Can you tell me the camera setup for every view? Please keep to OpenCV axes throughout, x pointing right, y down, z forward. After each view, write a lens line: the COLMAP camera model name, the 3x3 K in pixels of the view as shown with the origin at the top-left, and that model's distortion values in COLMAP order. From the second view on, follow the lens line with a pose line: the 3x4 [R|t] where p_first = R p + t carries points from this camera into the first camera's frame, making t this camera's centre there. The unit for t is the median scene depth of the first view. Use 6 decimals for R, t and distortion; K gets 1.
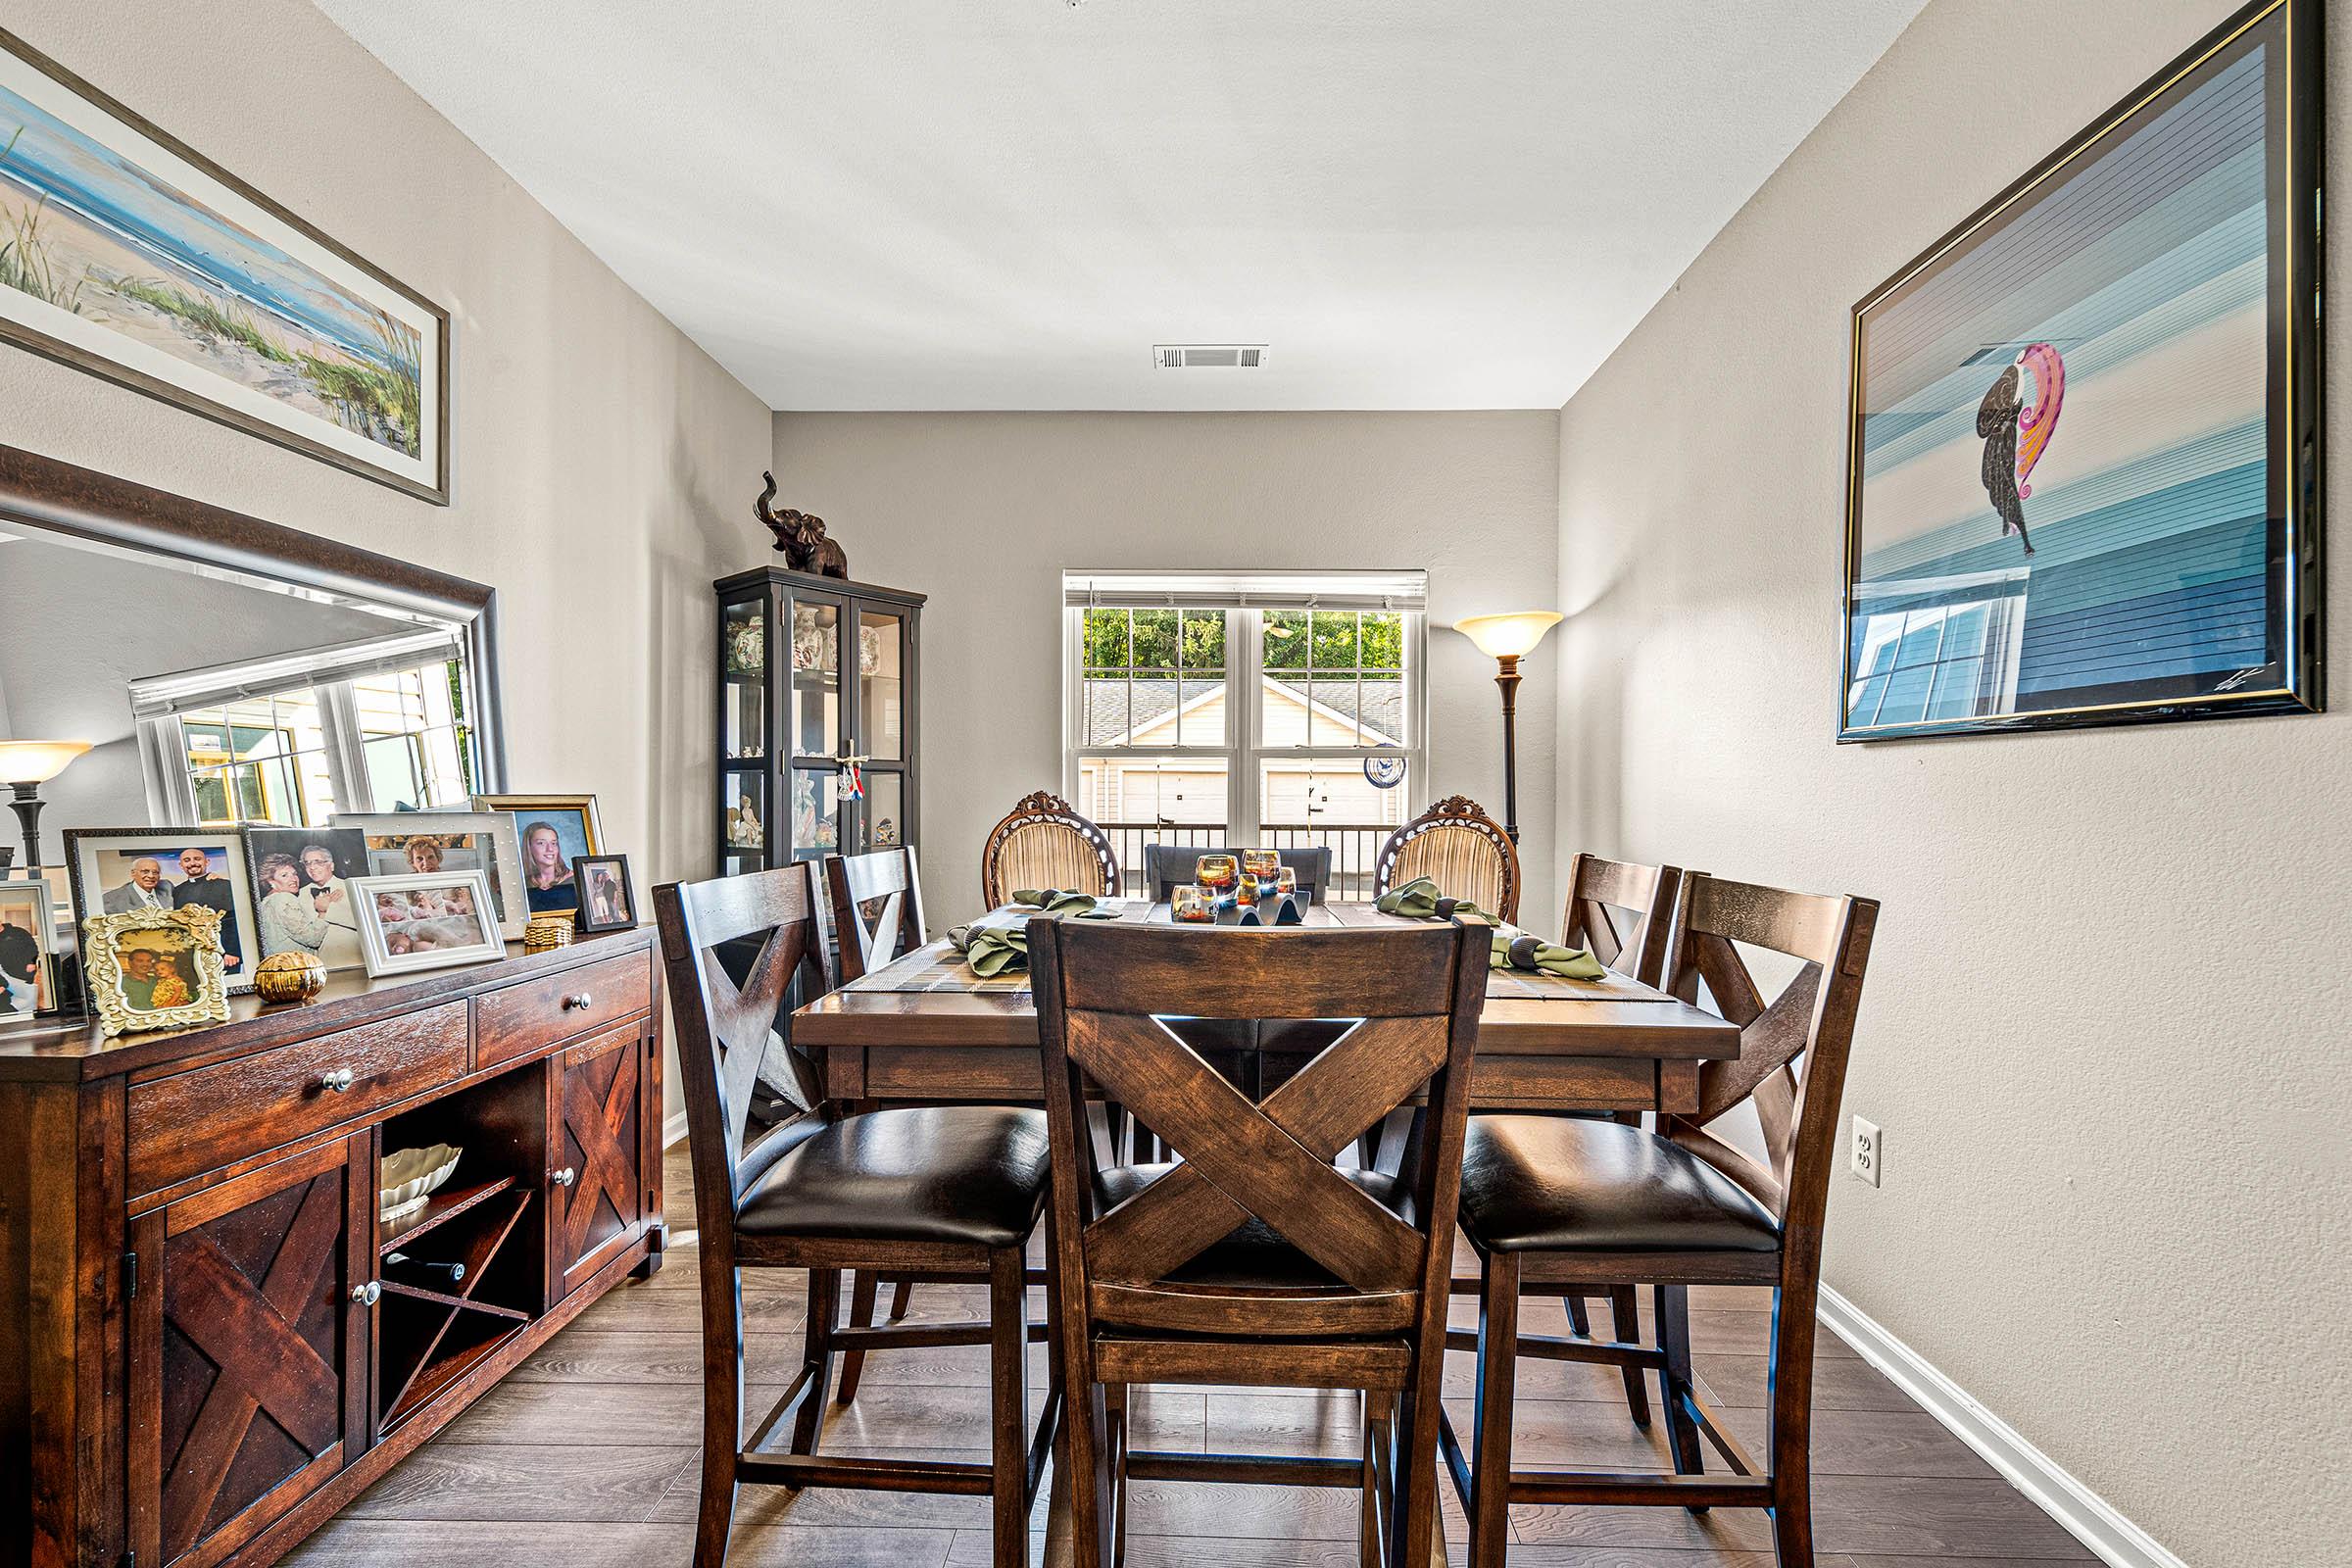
lens RADIAL K [[1024.5, 0, 1185.6], [0, 1024.5, 805.6], [0, 0, 1]] dist [0.000268, -0.000443]
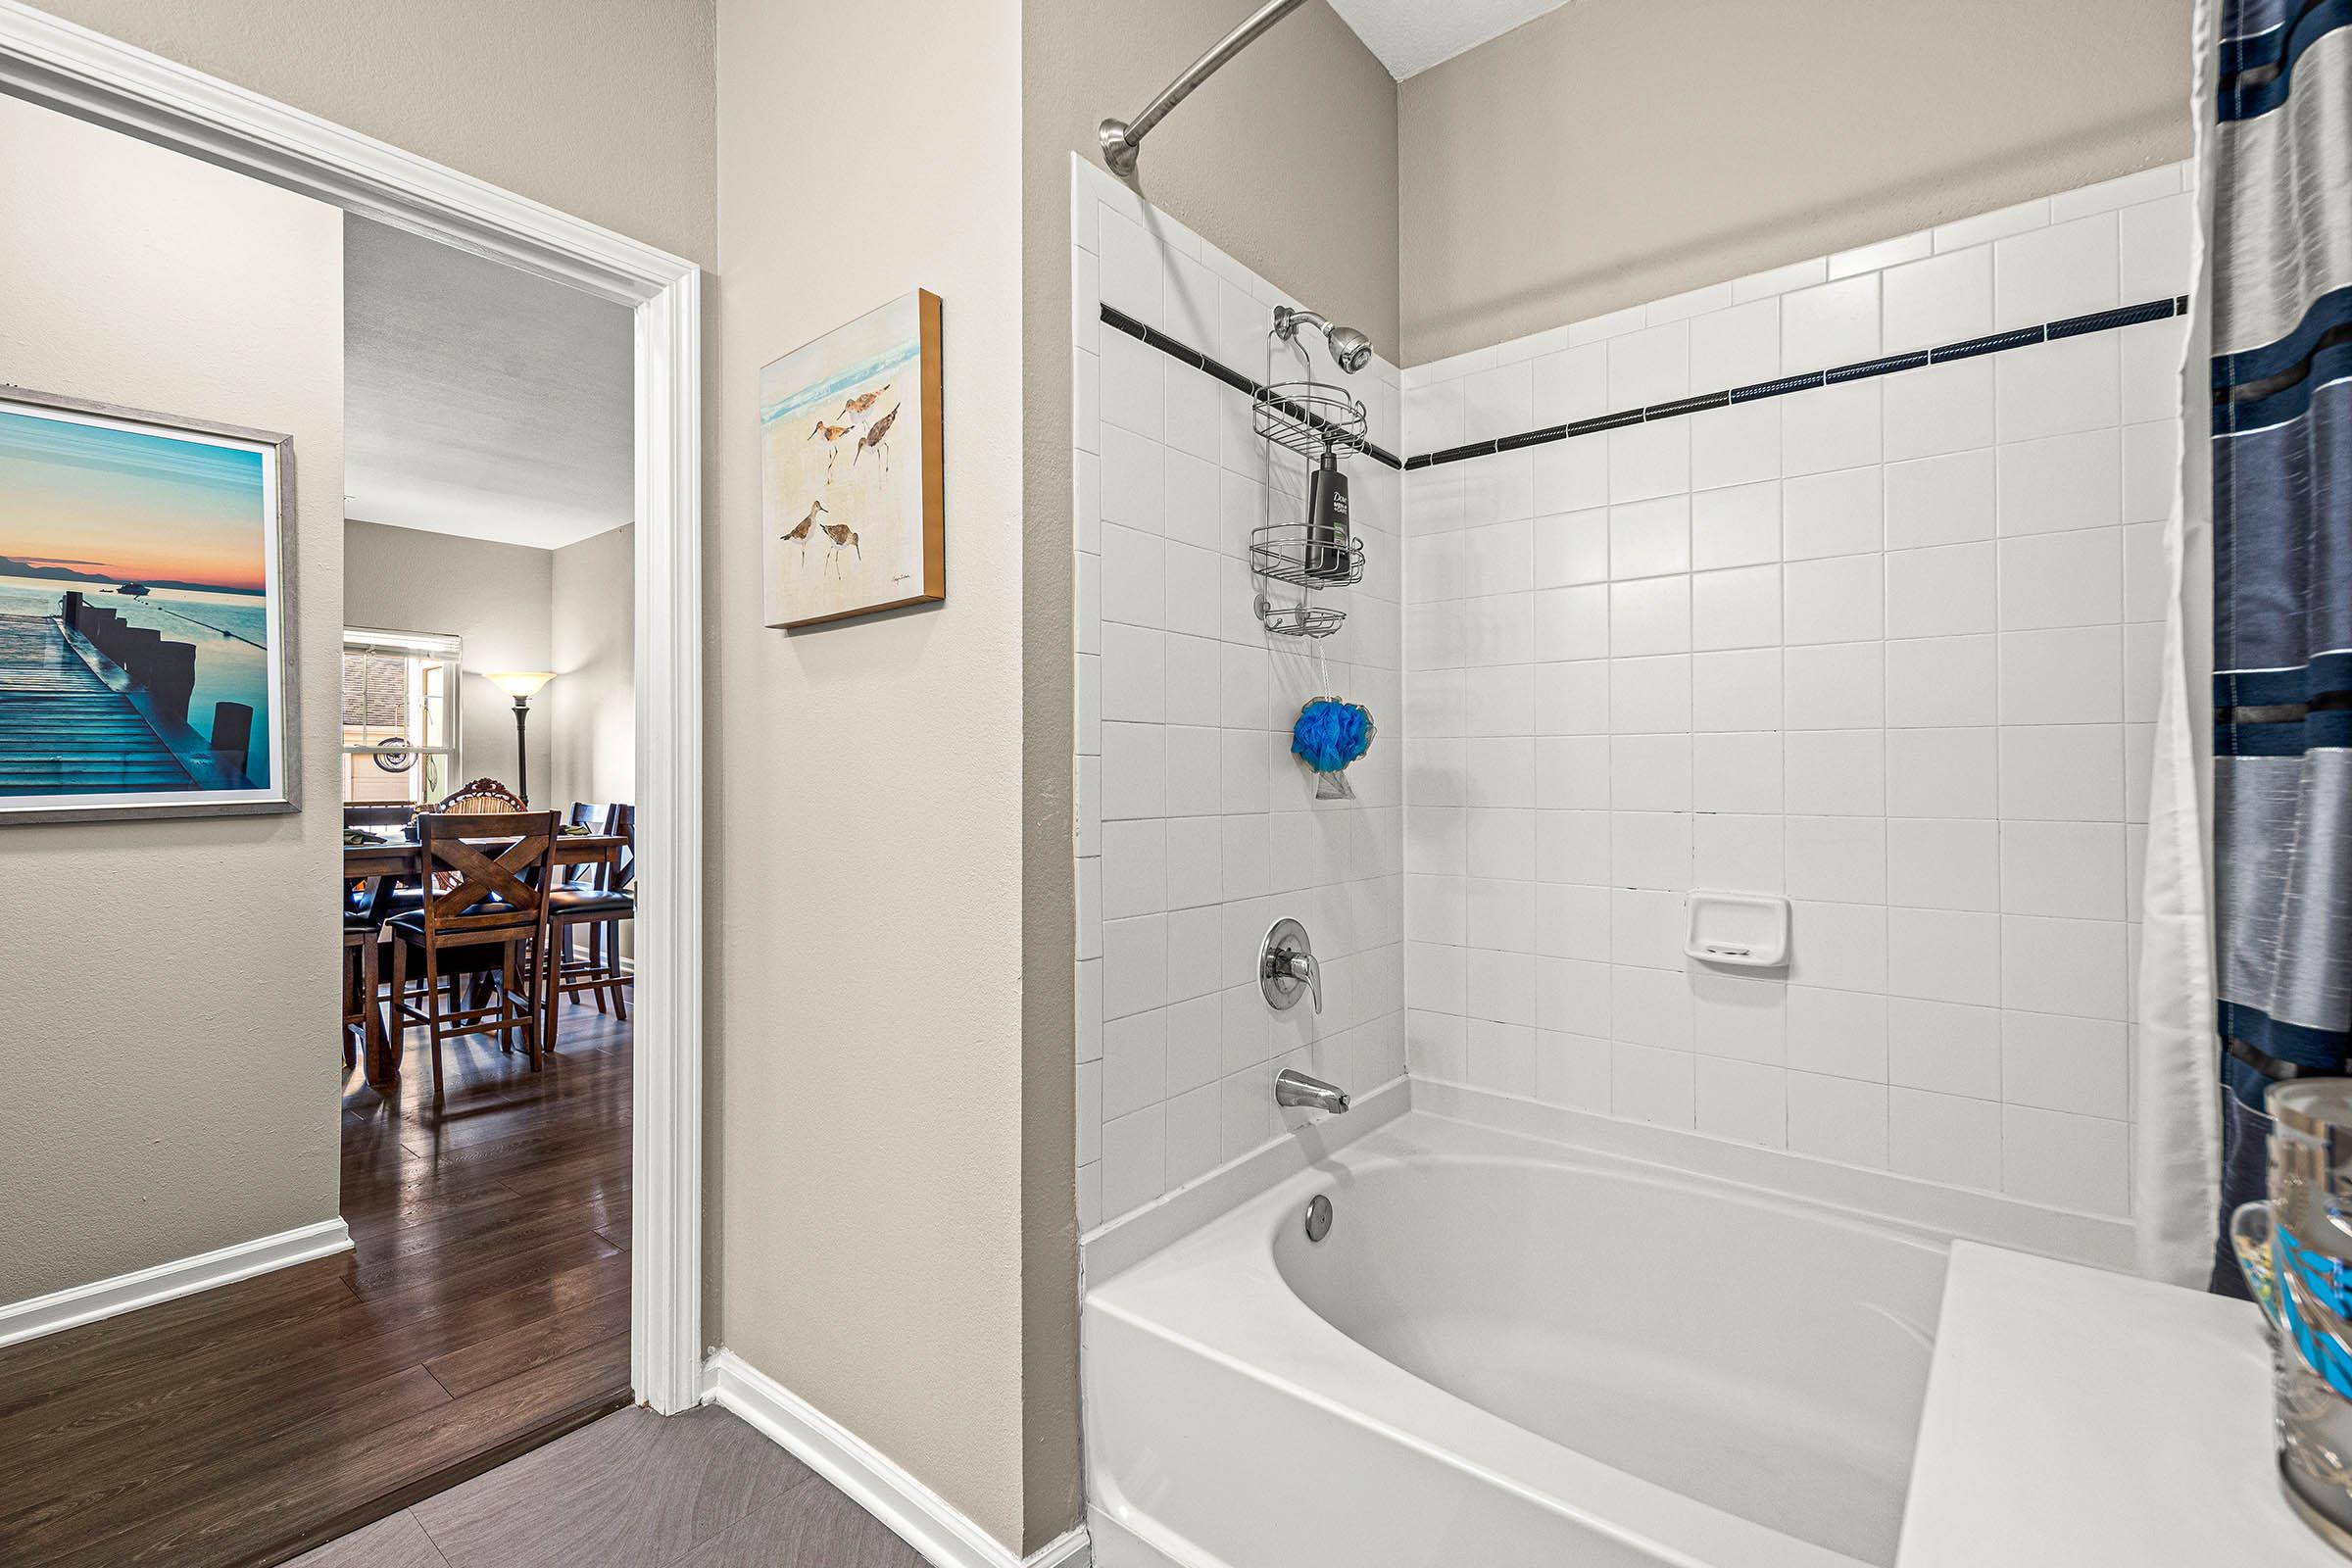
lens RADIAL K [[1049.0, 0, 1181.2], [0, 1049.0, 760.6], [0, 0, 1]] dist [-0.000783, -0.000766]
pose [[0.605561, 0.006467, 0.795773, -0.420520], [0.013327, 0.999744, -0.018266, 0.008482], [-0.795688, 0.021666, 0.605320, -0.958218]]
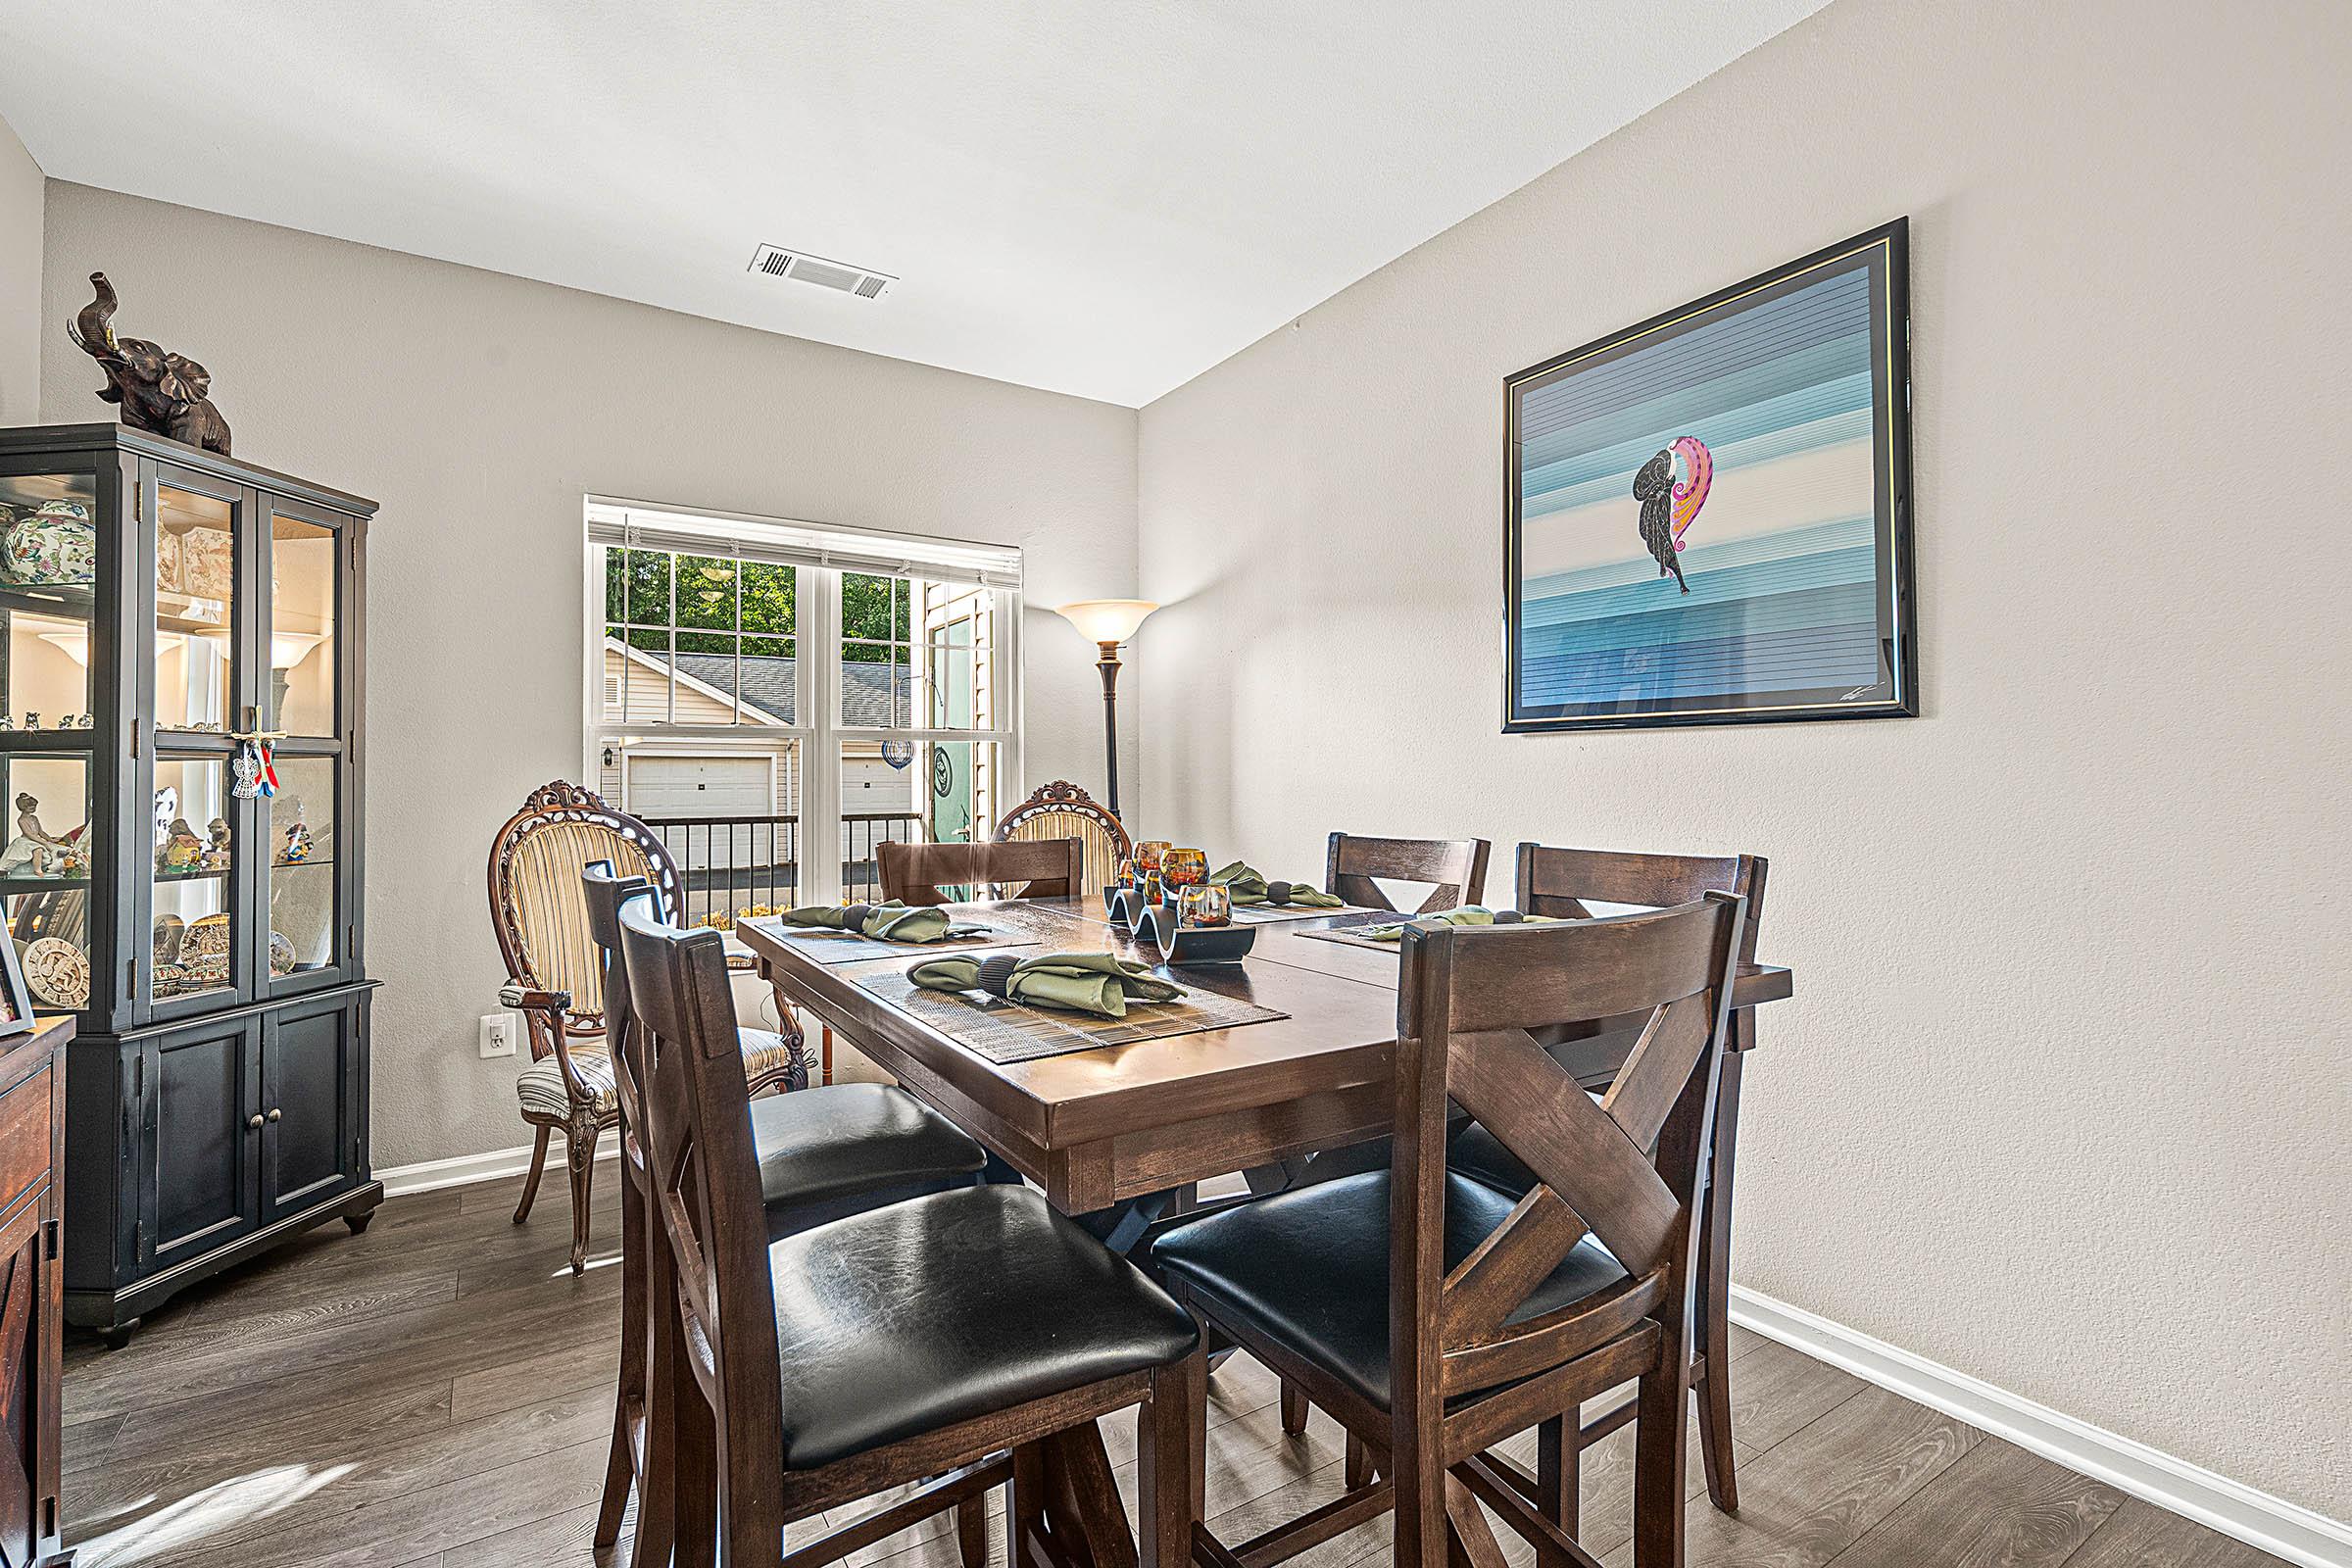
lens RADIAL K [[1049.0, 0, 1181.2], [0, 1049.0, 760.6], [0, 0, 1]] dist [-0.000783, -0.000766]
pose [[0.828271, -0.000231, 0.560327, -0.214468], [0.016596, 0.999571, -0.024120, -0.002695], [-0.560082, 0.029277, 0.827920, 0.110000]]
